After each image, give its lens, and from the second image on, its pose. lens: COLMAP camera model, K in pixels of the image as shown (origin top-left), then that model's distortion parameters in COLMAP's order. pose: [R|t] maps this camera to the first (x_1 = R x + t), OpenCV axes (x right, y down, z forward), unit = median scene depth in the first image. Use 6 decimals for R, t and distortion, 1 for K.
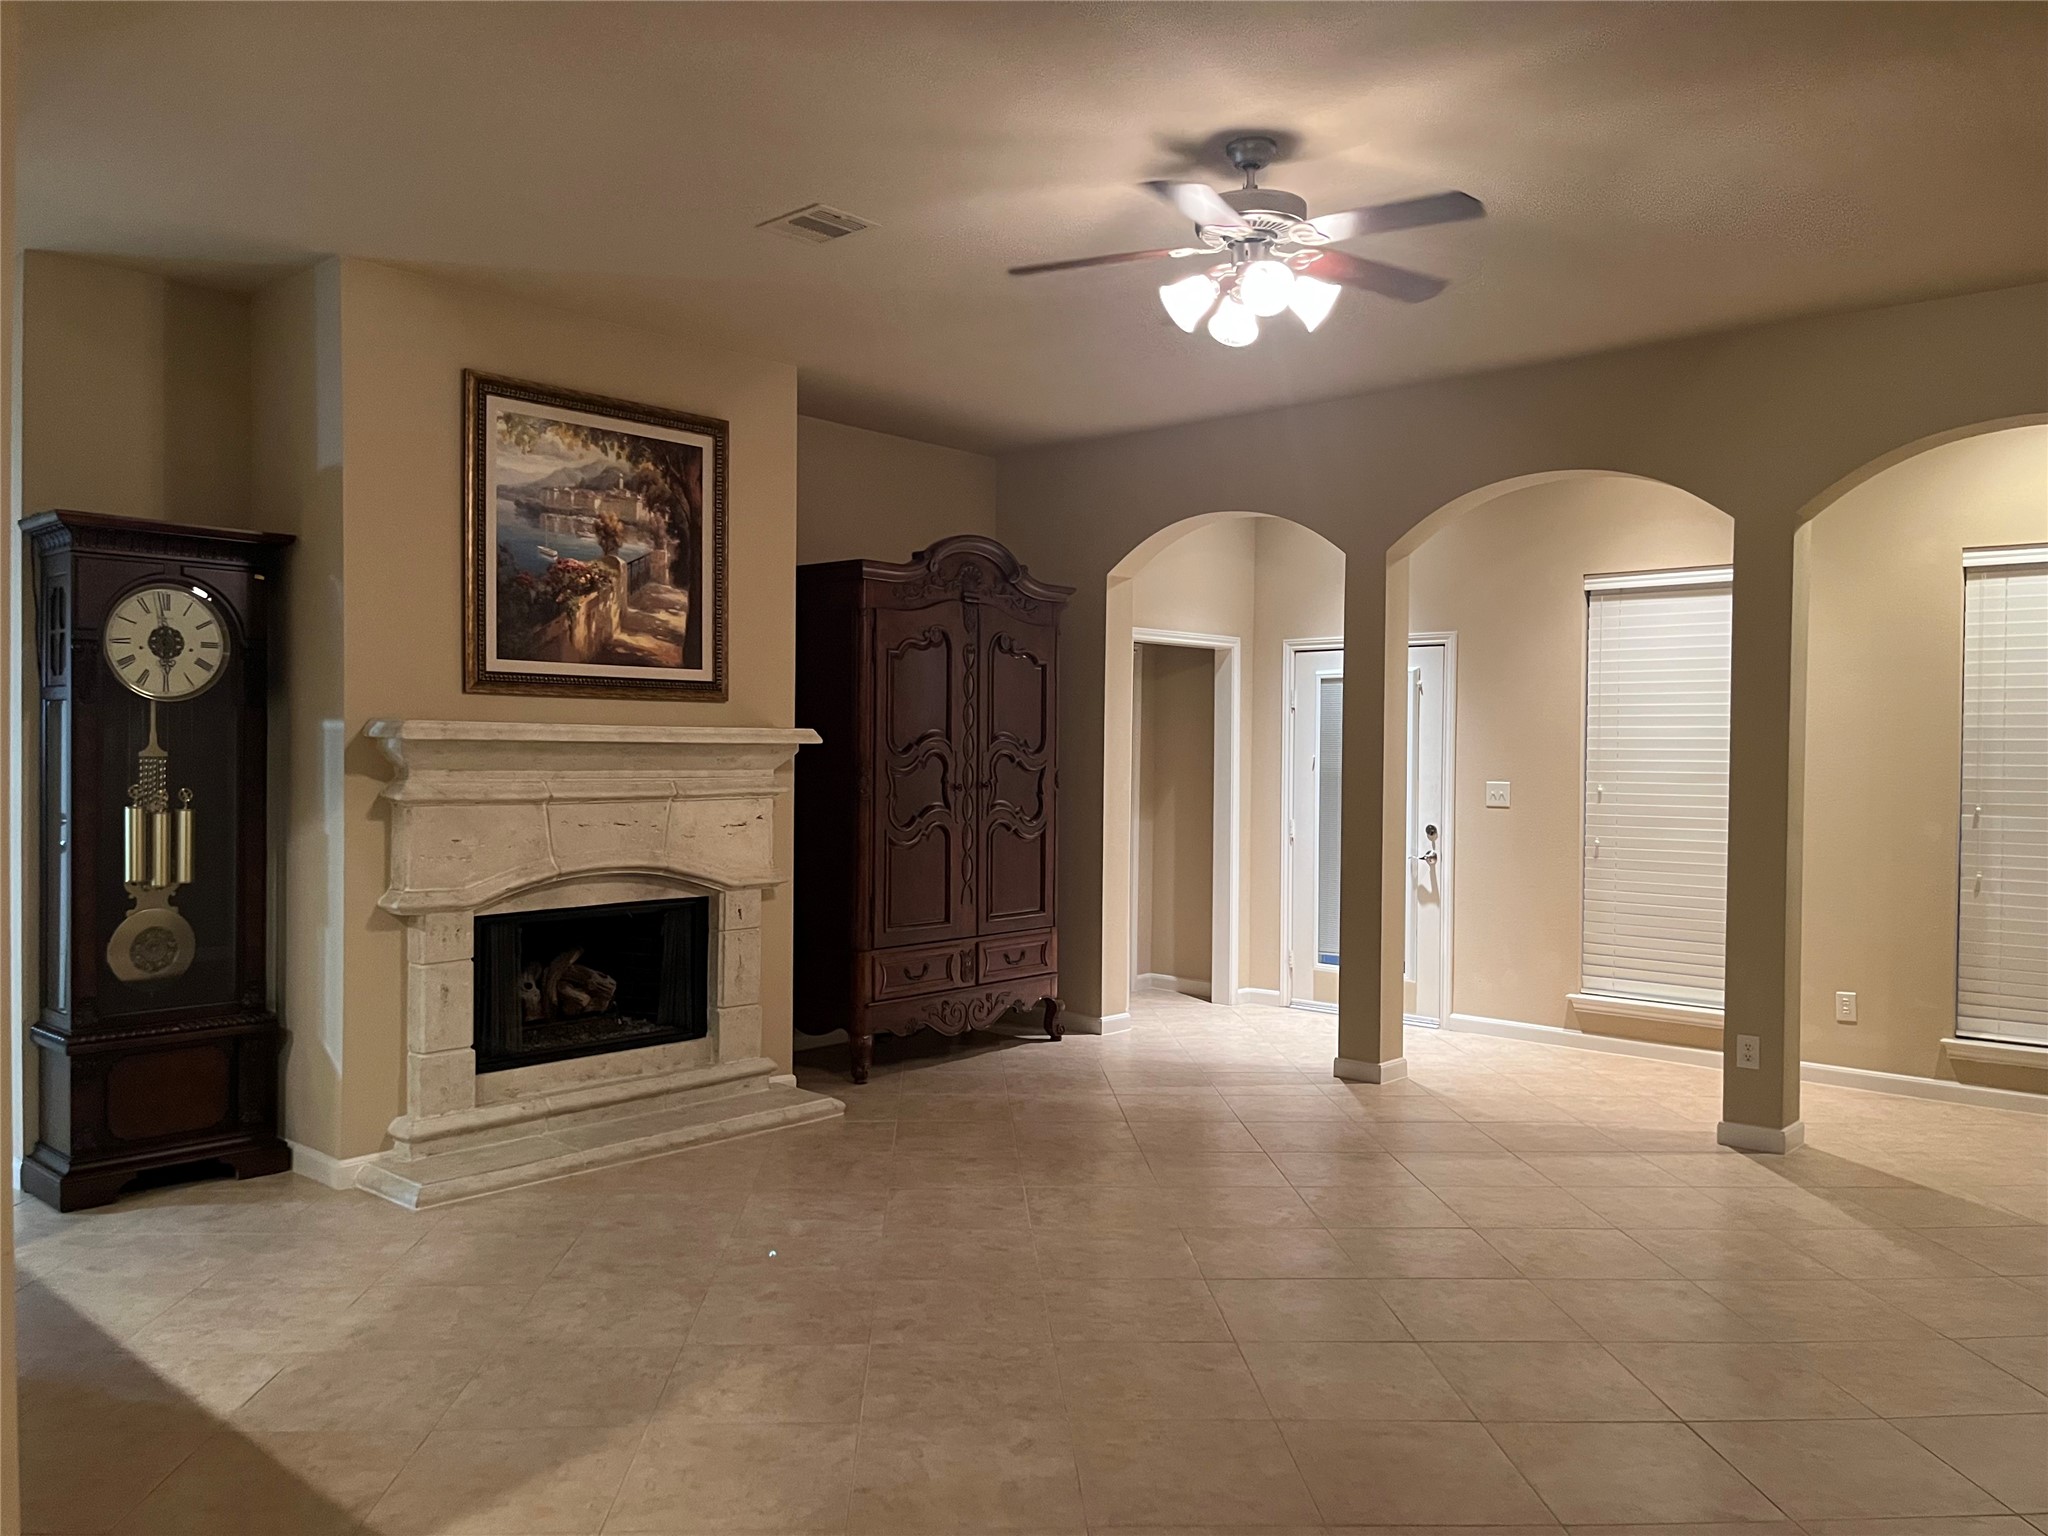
lens RADIAL K [[1572.7, 0, 1024.0], [0, 1572.7, 768.0], [0, 0, 1]] dist [0.099811, -0.155505]
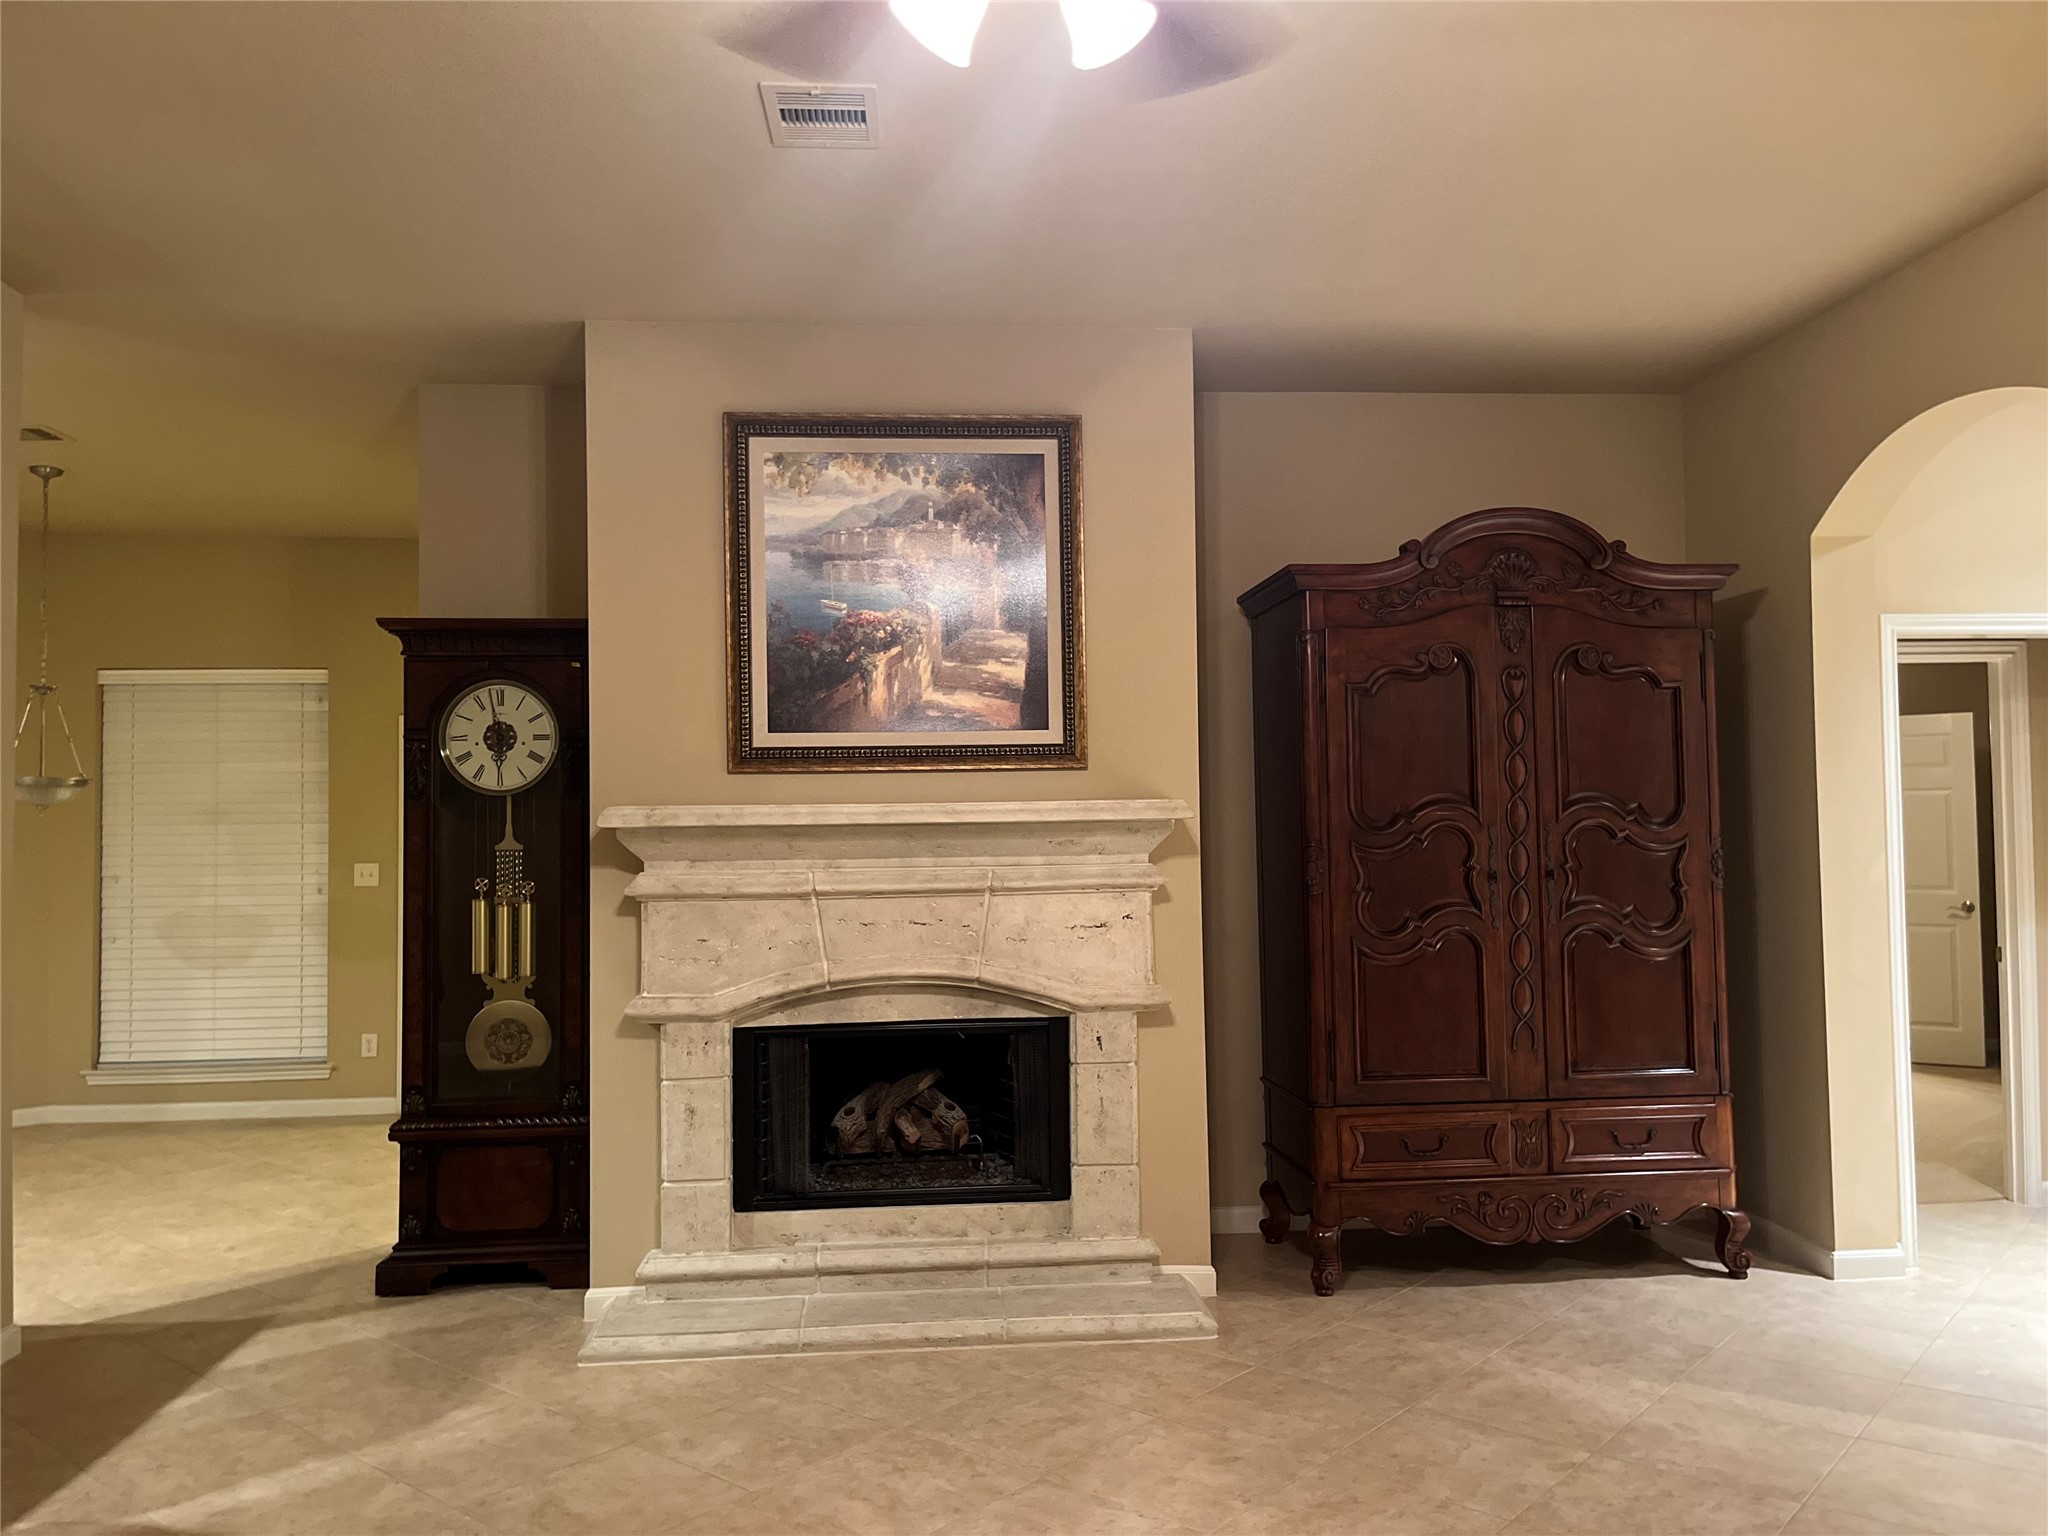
lens RADIAL K [[1572.7, 0, 1024.0], [0, 1572.7, 768.0], [0, 0, 1]] dist [0.099811, -0.155505]
pose [[0.727013, -0.046822, -0.685026, 0.352160], [0.012716, 0.998419, -0.054747, 0.000253], [0.686506, 0.031091, 0.726459, 0.444729]]
